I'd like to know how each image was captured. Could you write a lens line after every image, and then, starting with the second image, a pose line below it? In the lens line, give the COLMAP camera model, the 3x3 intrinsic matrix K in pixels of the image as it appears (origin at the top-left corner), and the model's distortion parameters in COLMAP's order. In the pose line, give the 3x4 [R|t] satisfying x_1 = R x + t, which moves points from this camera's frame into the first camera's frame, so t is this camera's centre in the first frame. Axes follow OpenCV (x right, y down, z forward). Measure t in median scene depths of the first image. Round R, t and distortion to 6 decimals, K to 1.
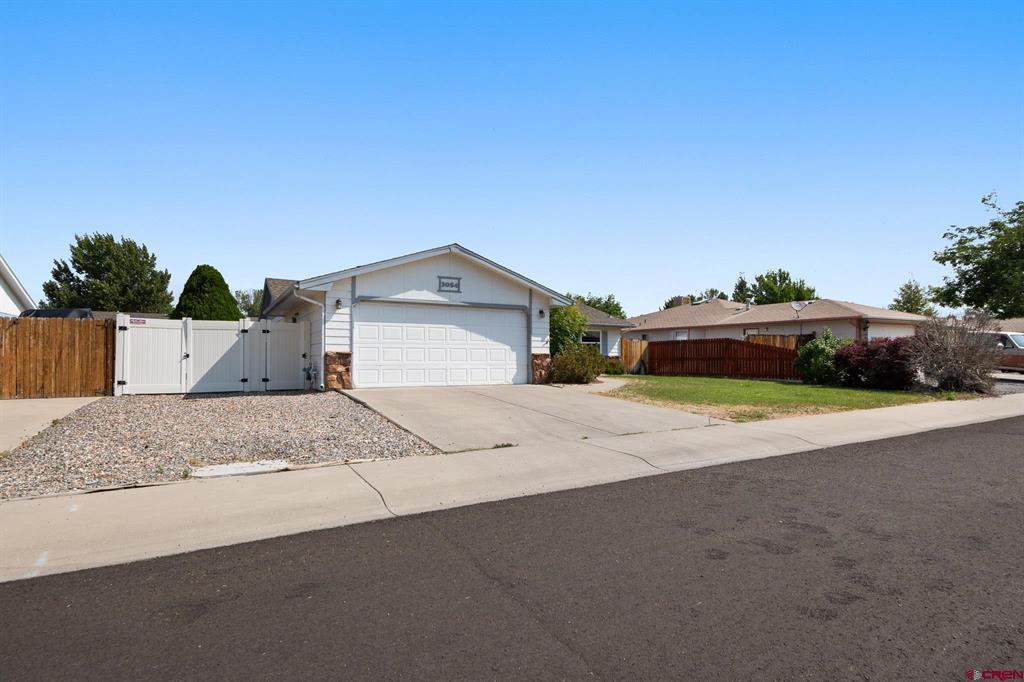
lens RADIAL K [[537.0, 0, 510.5], [0, 537.0, 349.5], [0, 0, 1]] dist [-0.002159, 0.000804]
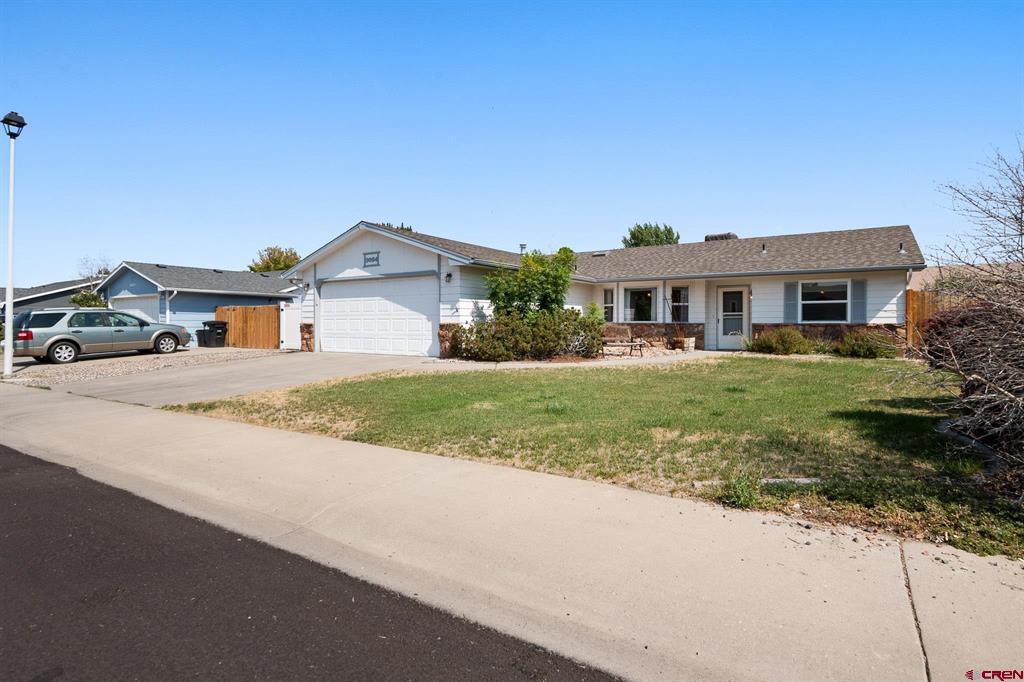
lens RADIAL K [[537.0, 0, 510.4], [0, 537.0, 332.4], [0, 0, 1]] dist [-0.002159, 0.000804]
pose [[0.433510, 0.013918, -0.901041, 0.959774], [0.016059, 0.999603, 0.023167, 0.003773], [0.901005, -0.024513, 0.433115, 0.775100]]
